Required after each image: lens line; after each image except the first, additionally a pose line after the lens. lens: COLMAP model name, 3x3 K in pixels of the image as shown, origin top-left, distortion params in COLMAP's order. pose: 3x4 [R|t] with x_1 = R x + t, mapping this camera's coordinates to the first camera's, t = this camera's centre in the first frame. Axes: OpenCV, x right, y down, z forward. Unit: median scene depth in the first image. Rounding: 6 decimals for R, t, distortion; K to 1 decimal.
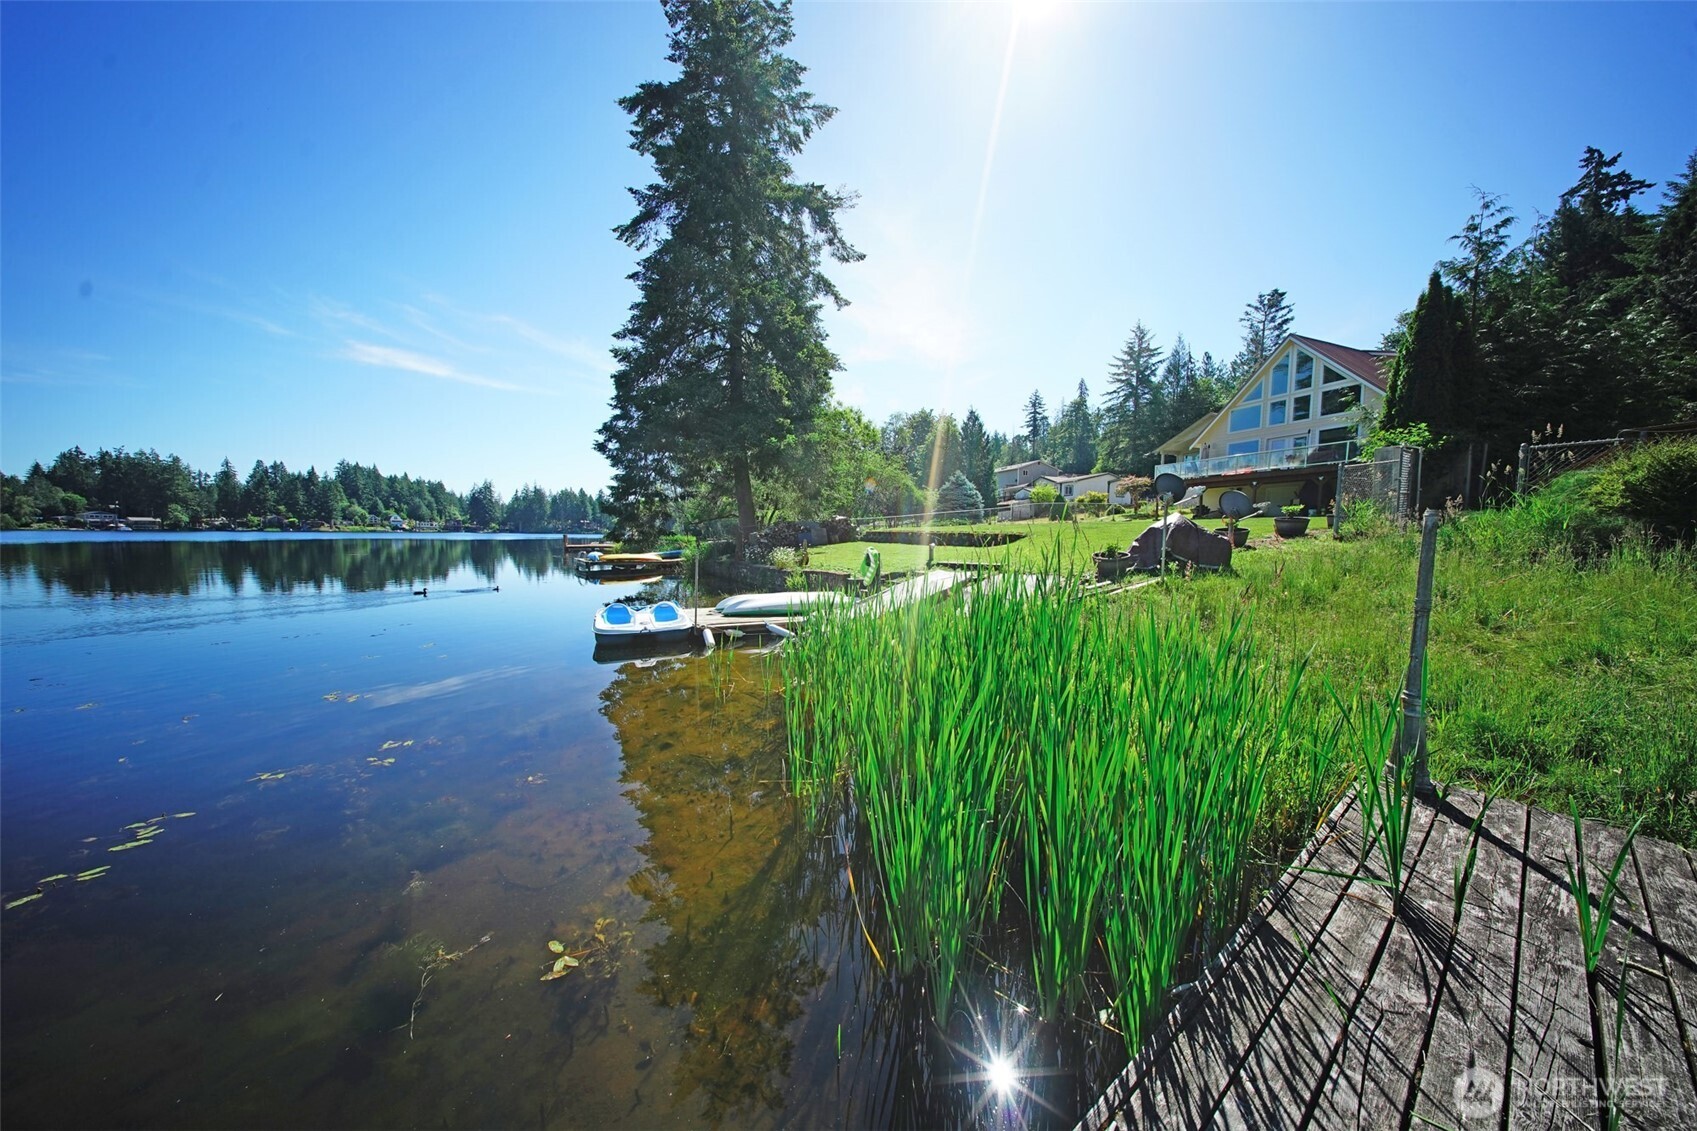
lens RADIAL K [[493.1, 0, 851.0], [0, 493.1, 566.6], [0, 0, 1]] dist [0.007154, -0.002740]
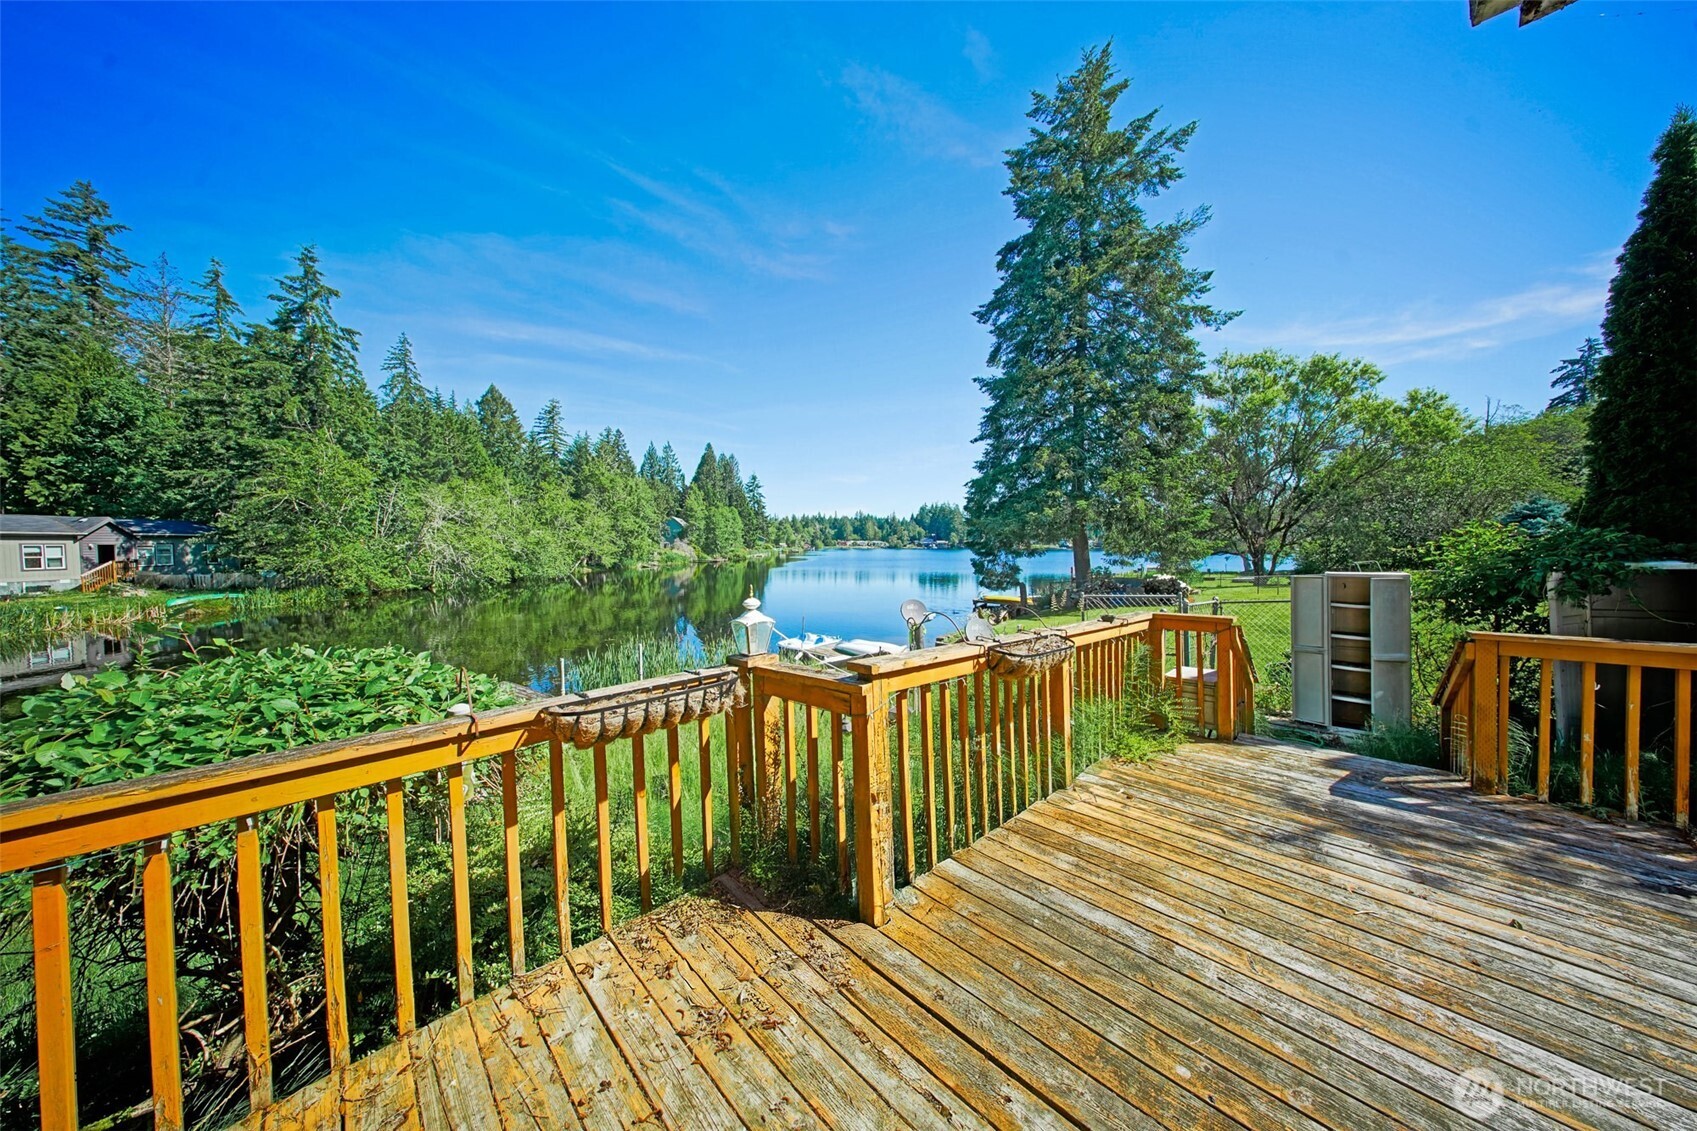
lens RADIAL K [[497.6, 0, 850.5], [0, 497.6, 567.7], [0, 0, 1]] dist [-0.003624, -0.000915]
pose [[0.397565, 0.036016, -0.916867, 1.172385], [-0.060669, 0.998075, 0.012899, -0.188242], [0.915566, 0.050497, 0.398985, 0.231250]]
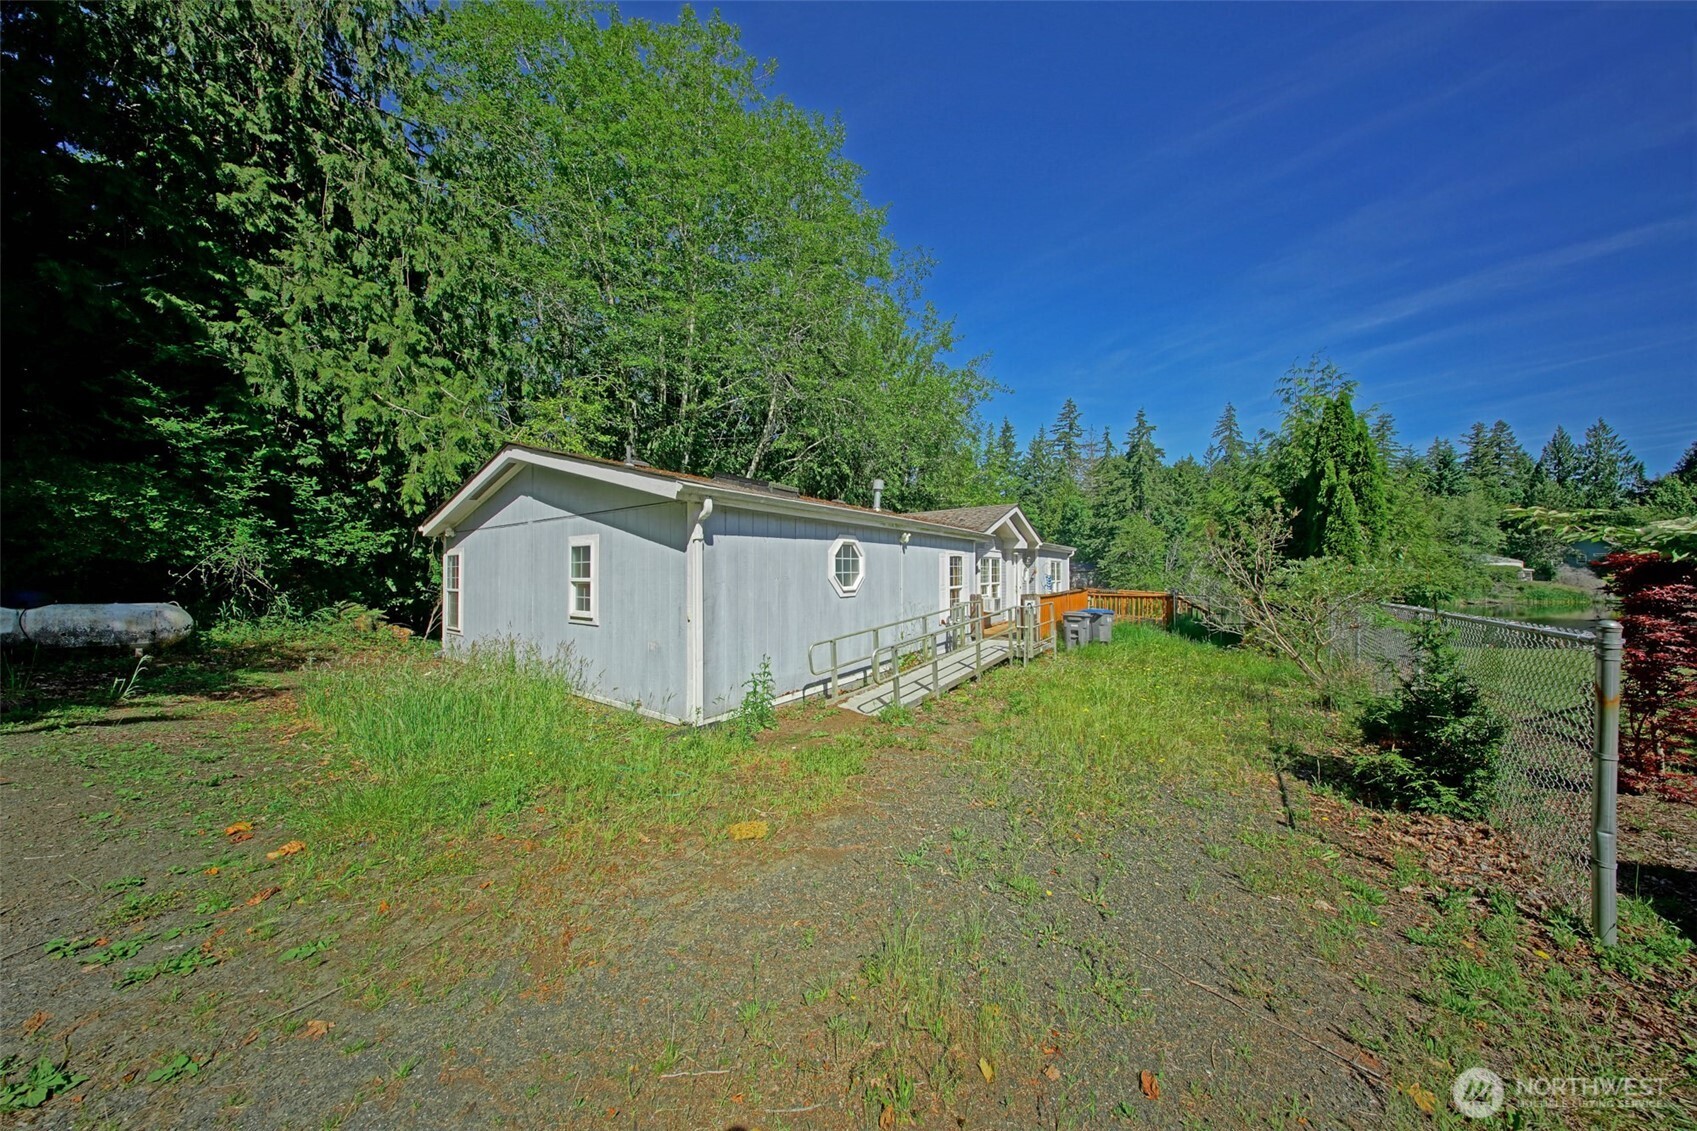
lens RADIAL K [[498.8, 0, 848.5], [0, 498.8, 565.5], [0, 0, 1]] dist [0.000890, -0.001372]
pose [[-0.844969, -0.020200, -0.534434, 2.658703], [-0.047760, 0.998144, 0.037784, -0.258929], [0.532679, 0.057451, -0.844365, 1.347710]]
